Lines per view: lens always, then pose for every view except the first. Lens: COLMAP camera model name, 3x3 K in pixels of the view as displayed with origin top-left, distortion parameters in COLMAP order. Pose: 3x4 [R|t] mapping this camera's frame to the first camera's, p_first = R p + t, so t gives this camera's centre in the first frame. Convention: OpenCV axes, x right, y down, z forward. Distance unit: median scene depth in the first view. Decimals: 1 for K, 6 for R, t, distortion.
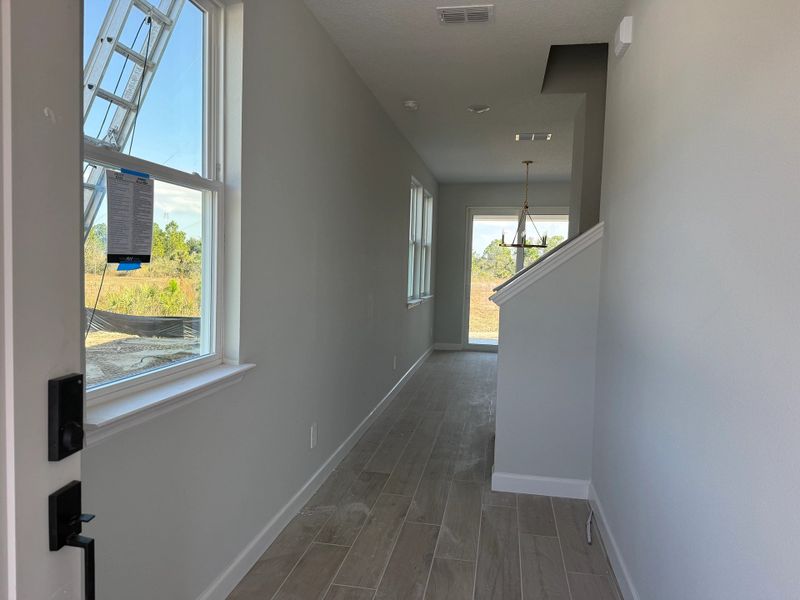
lens RADIAL K [[558.0, 0, 404.0], [0, 558.0, 303.8], [0, 0, 1]] dist [0.142592, -0.224049]
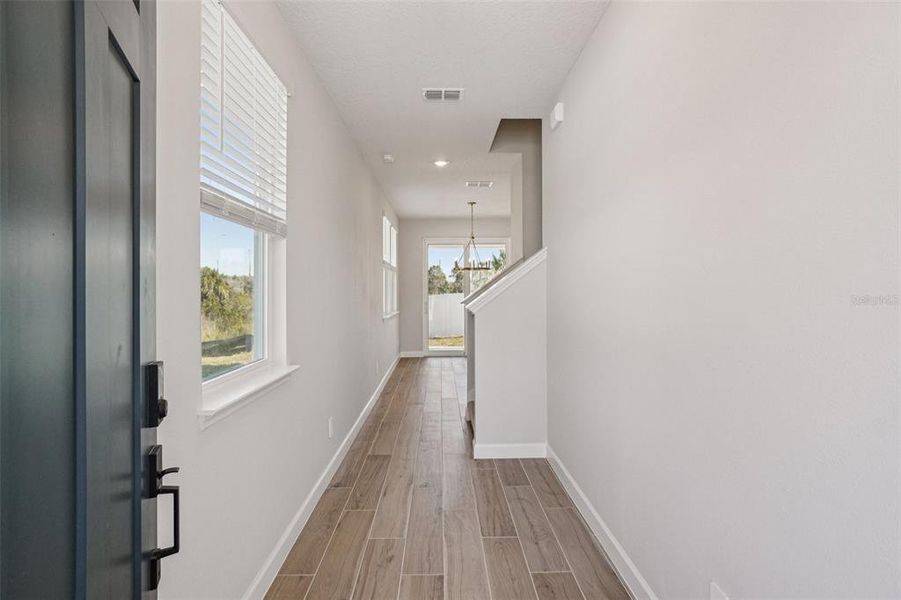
lens RADIAL K [[485.3, 0, 447.4], [0, 485.3, 295.4], [0, 0, 1]] dist [-0.000347, 0.002461]
pose [[0.978029, -0.031840, 0.206025, -0.116034], [0.043487, 0.997687, -0.052251, 0.018333], [-0.203885, 0.060062, 0.977151, -0.070717]]
